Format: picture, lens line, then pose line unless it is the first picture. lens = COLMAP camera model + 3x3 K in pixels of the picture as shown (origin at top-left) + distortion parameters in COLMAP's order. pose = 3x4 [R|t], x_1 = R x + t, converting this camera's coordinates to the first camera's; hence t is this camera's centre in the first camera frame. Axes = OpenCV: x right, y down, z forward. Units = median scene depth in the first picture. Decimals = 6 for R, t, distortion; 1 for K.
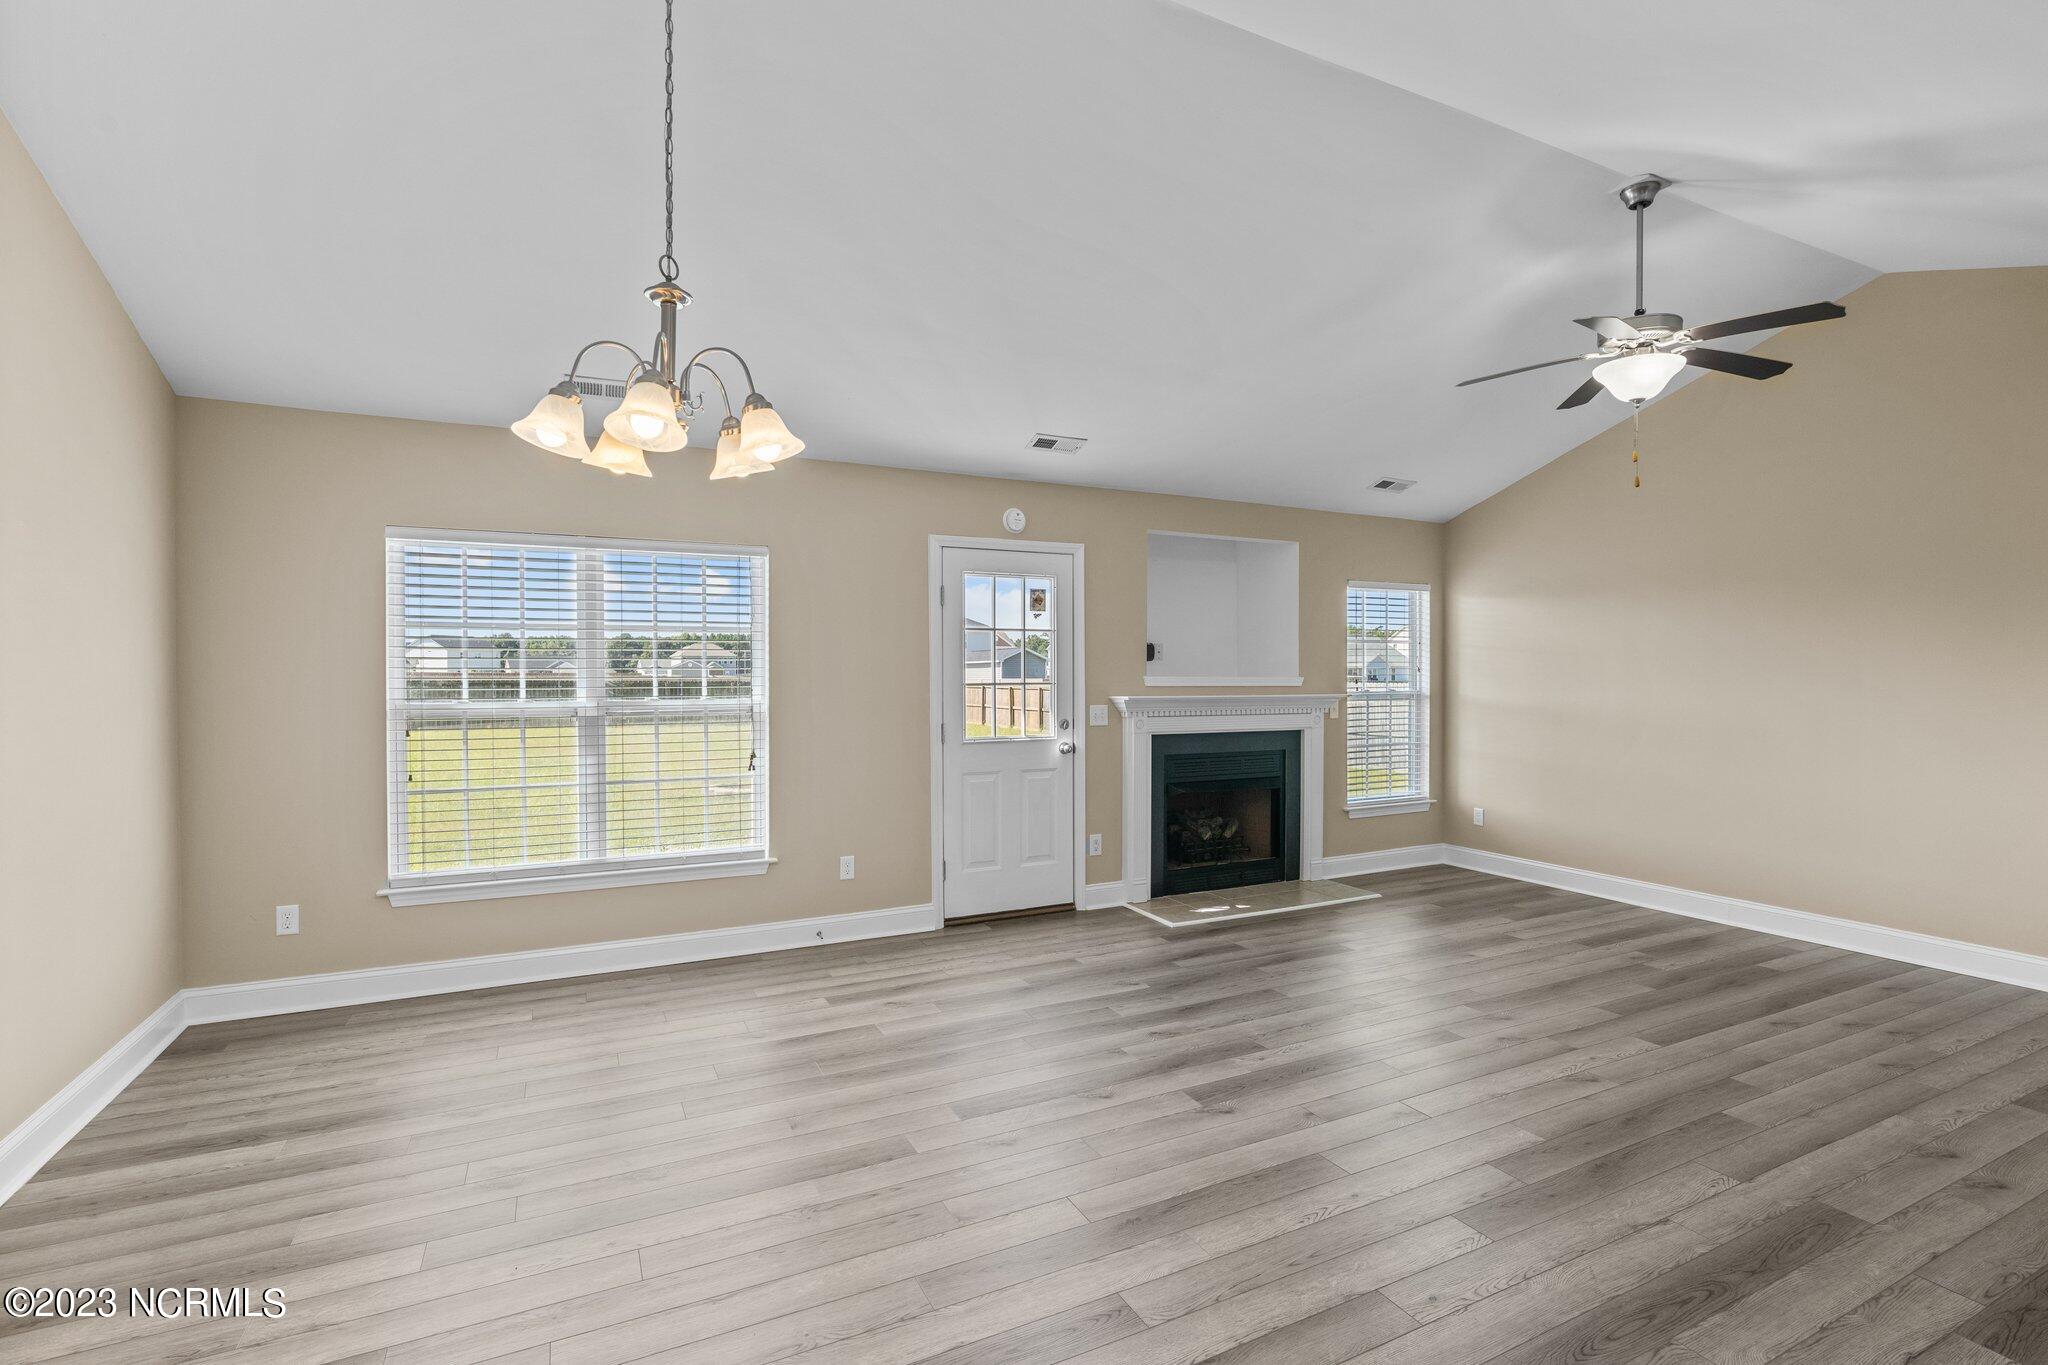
lens RADIAL K [[932.2, 0, 1017.3], [0, 932.2, 679.0], [0, 0, 1]] dist [-0.009846, 0.001375]
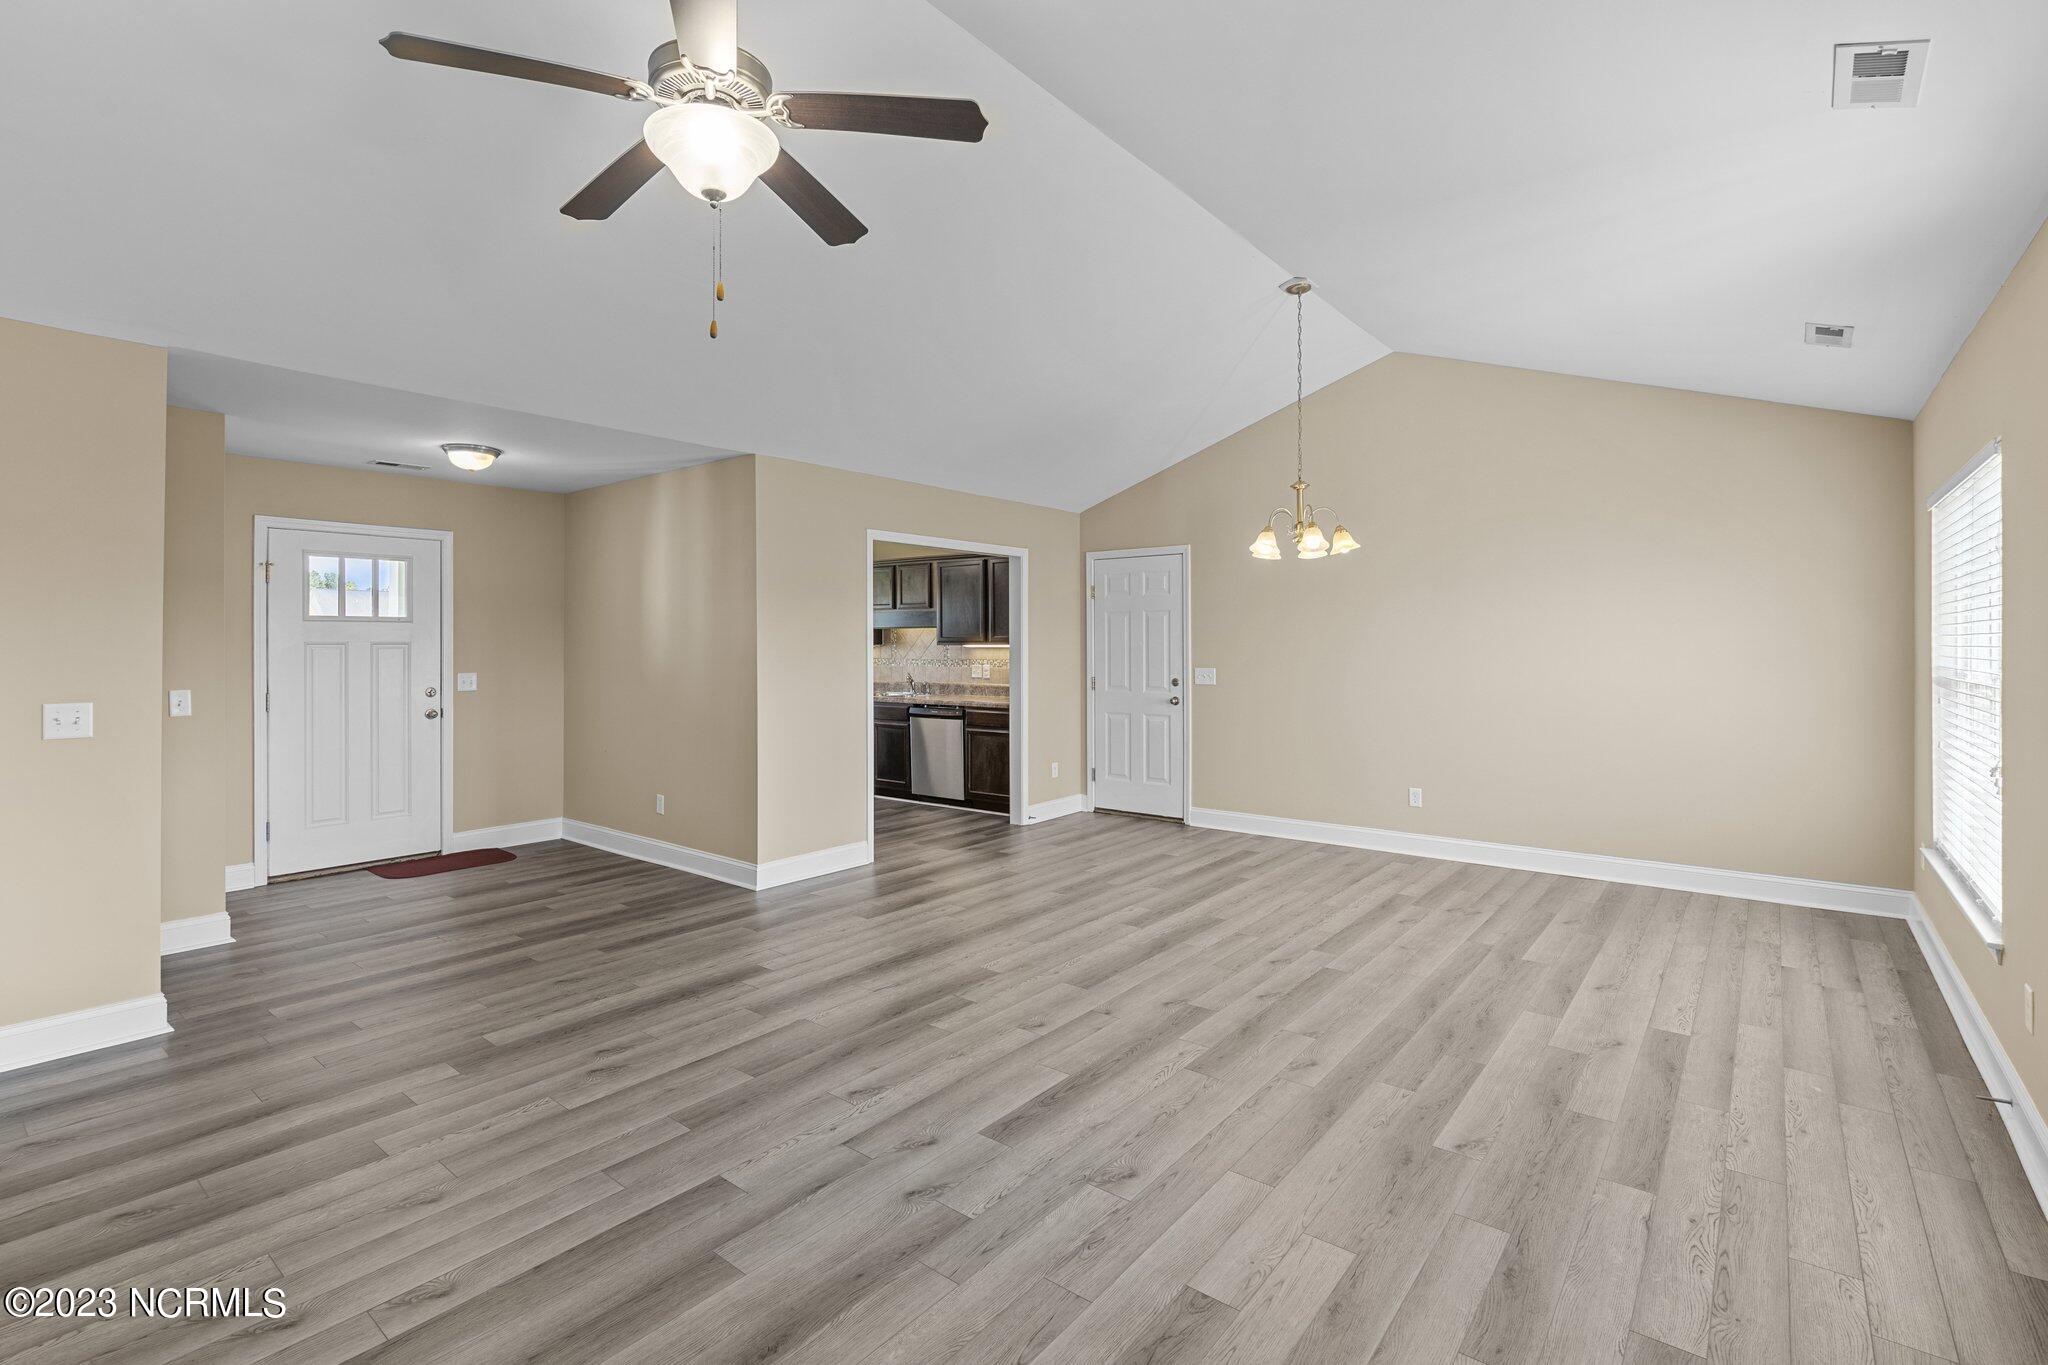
lens RADIAL K [[942.4, 0, 1011.8], [0, 942.4, 646.4], [0, 0, 1]] dist [-0.011304, 0.000653]
pose [[-0.907398, 0.004592, -0.420247, 0.558478], [0.000200, 0.999945, 0.010495, -0.008894], [0.420272, 0.009440, -0.907349, 1.223077]]
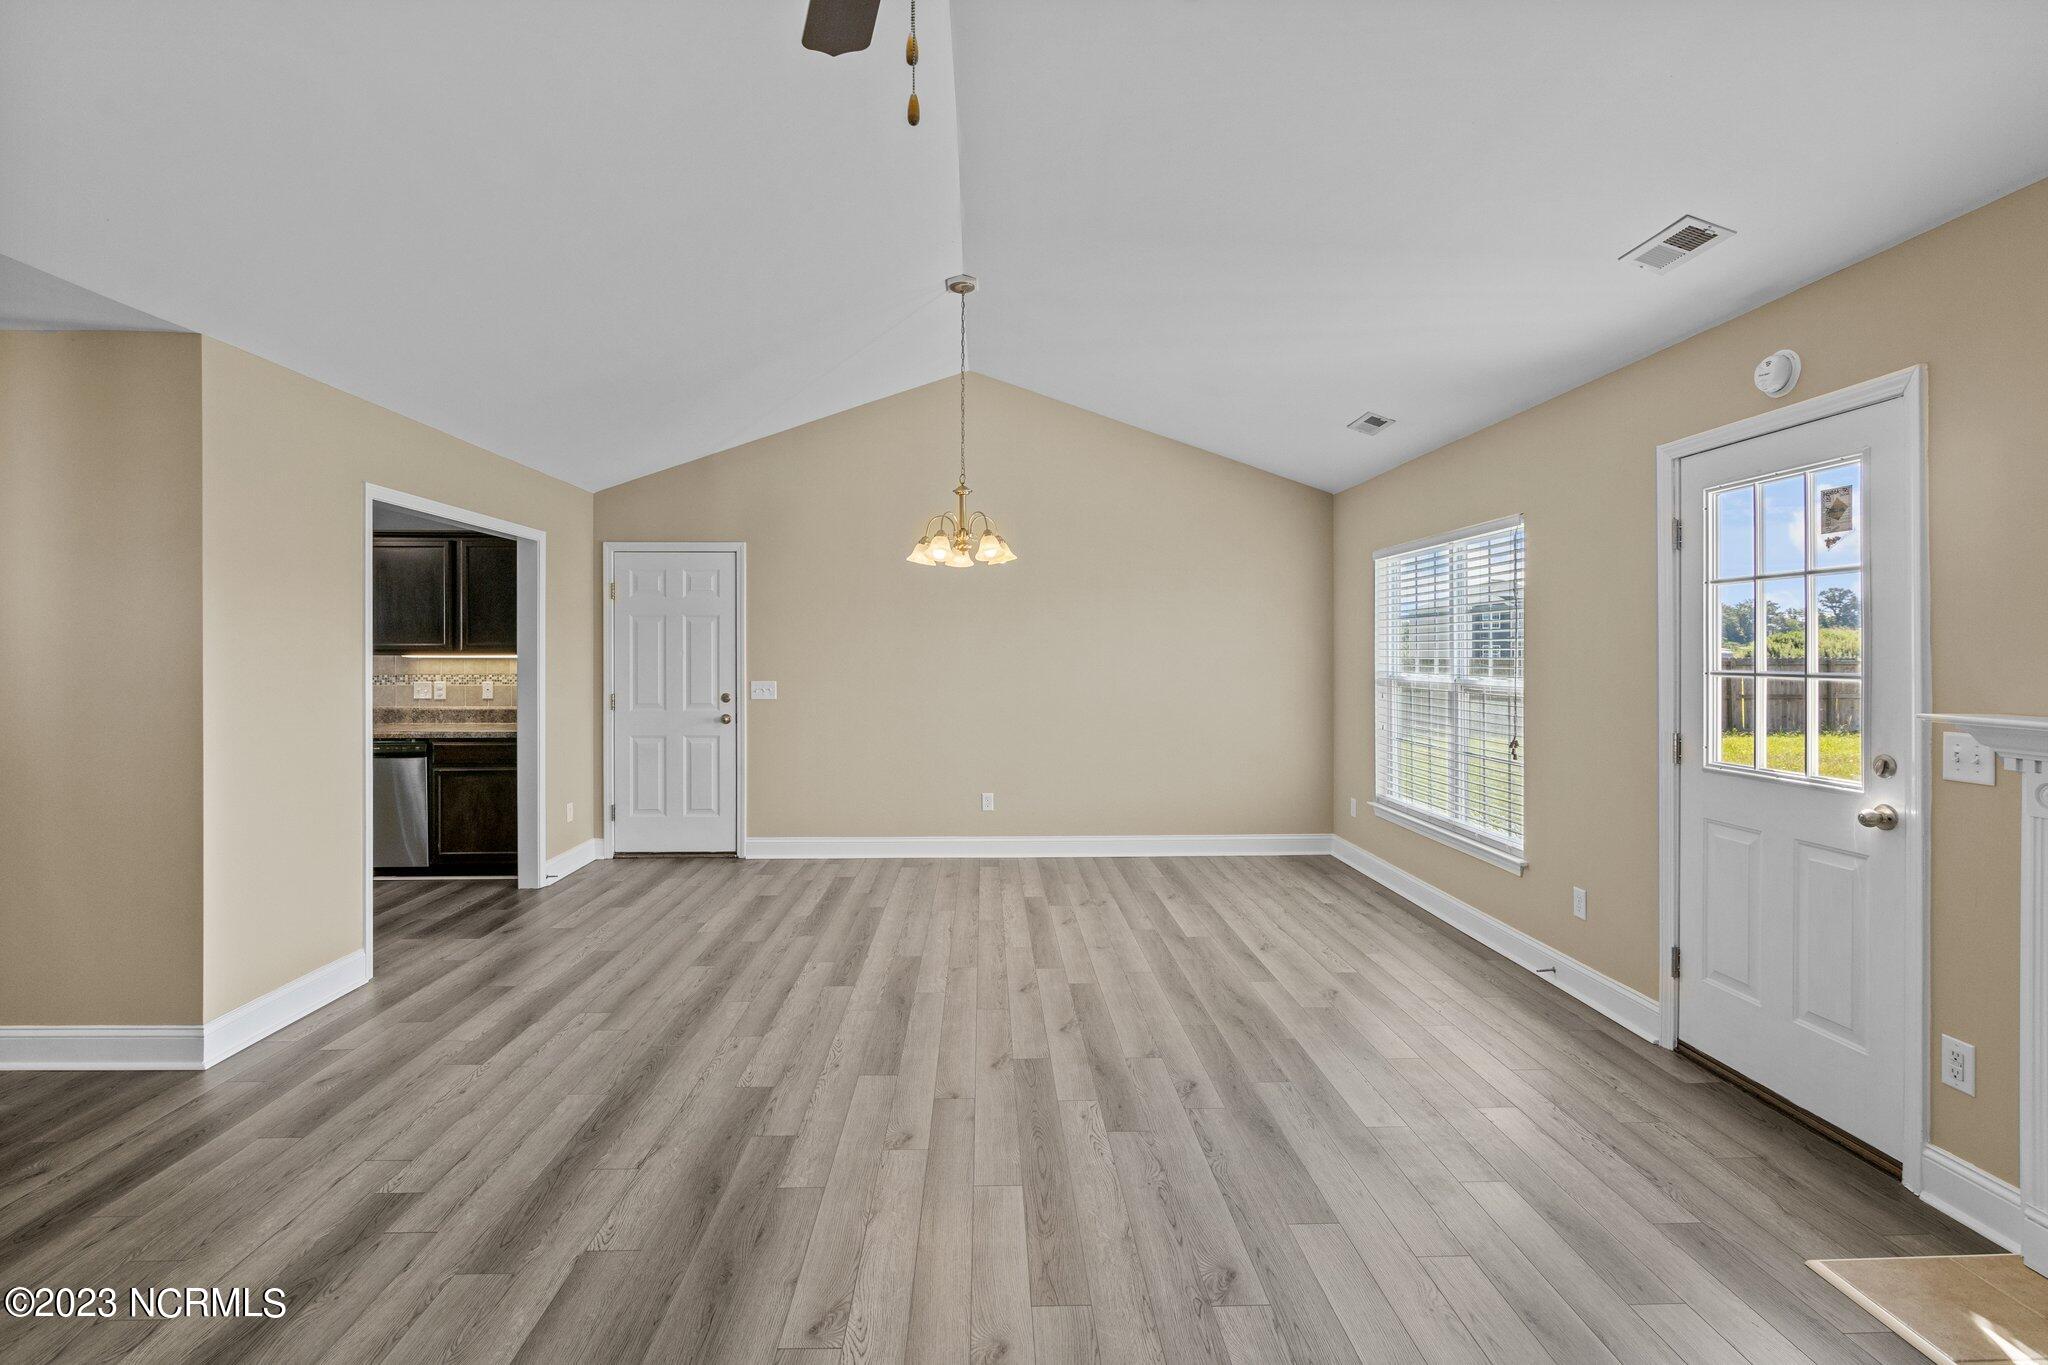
lens RADIAL K [[942.4, 0, 1011.8], [0, 942.4, 646.4], [0, 0, 1]] dist [-0.011304, 0.000653]
pose [[-0.413302, -0.004617, -0.910582, 0.726175], [-0.006967, 0.999974, -0.001908, -0.008103], [0.910567, 0.005556, -0.413323, 0.881877]]
